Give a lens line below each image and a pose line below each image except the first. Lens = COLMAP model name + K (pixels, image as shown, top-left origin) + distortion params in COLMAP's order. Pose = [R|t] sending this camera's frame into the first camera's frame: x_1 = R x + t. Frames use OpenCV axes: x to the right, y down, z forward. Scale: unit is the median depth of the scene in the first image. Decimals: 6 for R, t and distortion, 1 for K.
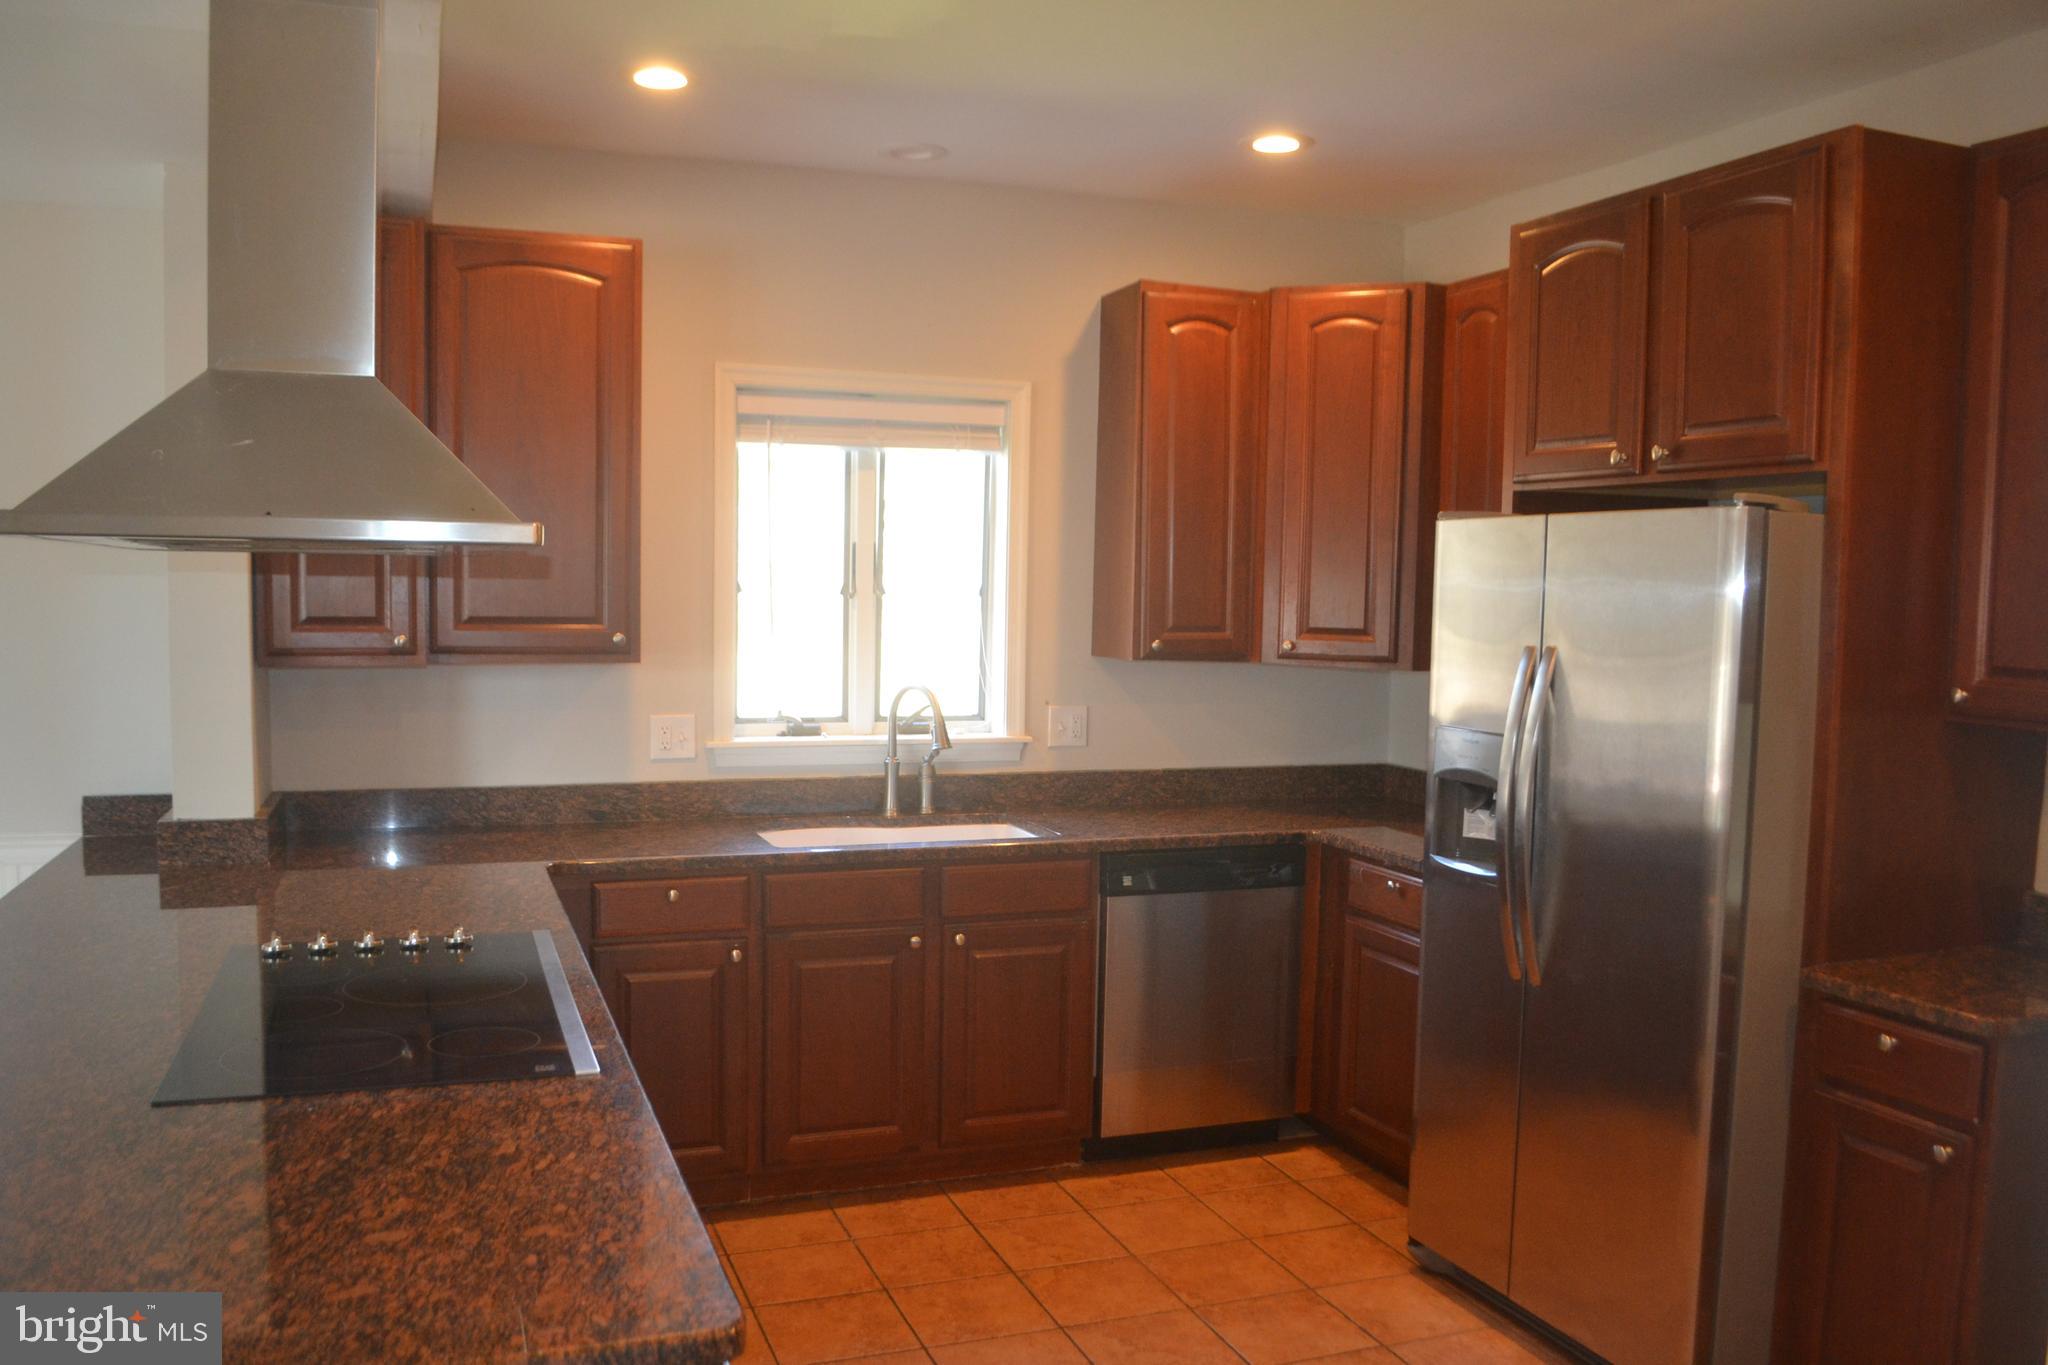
lens RADIAL K [[1685.0, 0, 1028.5], [0, 1685.0, 646.1], [0, 0, 1]] dist [-0.004035, -0.003411]
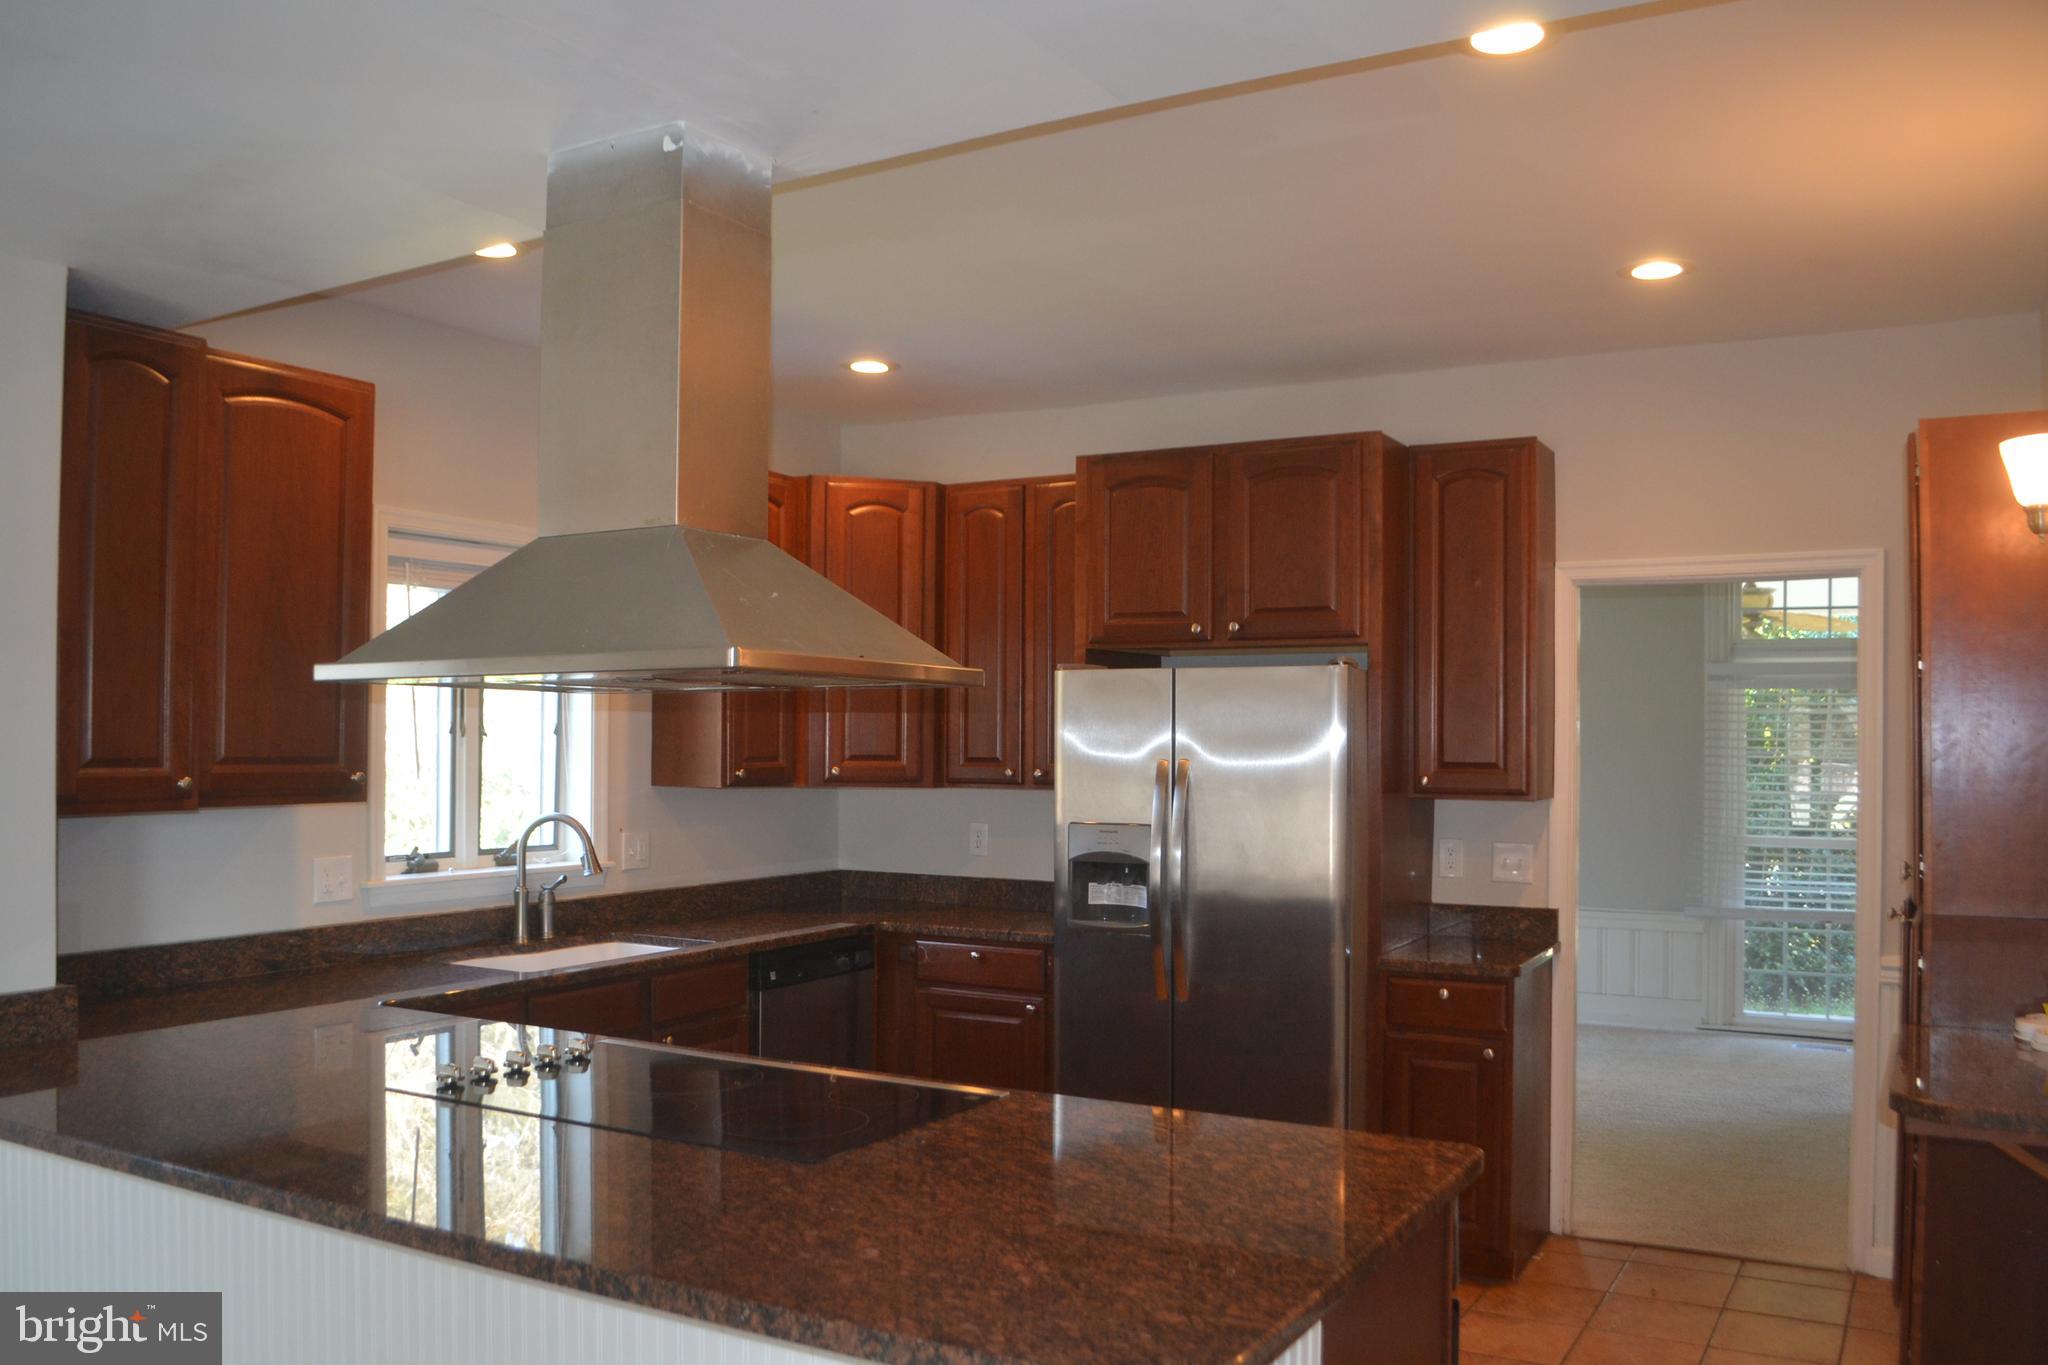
lens RADIAL K [[1665.1, 0, 1024.0], [0, 1665.1, 682.5], [0, 0, 1]] dist [-0.005112, -0.003175]
pose [[0.781787, 0.006462, 0.623512, -0.499290], [0.032686, 0.998147, -0.051329, 0.002214], [-0.622688, 0.060508, 0.780127, -0.014675]]
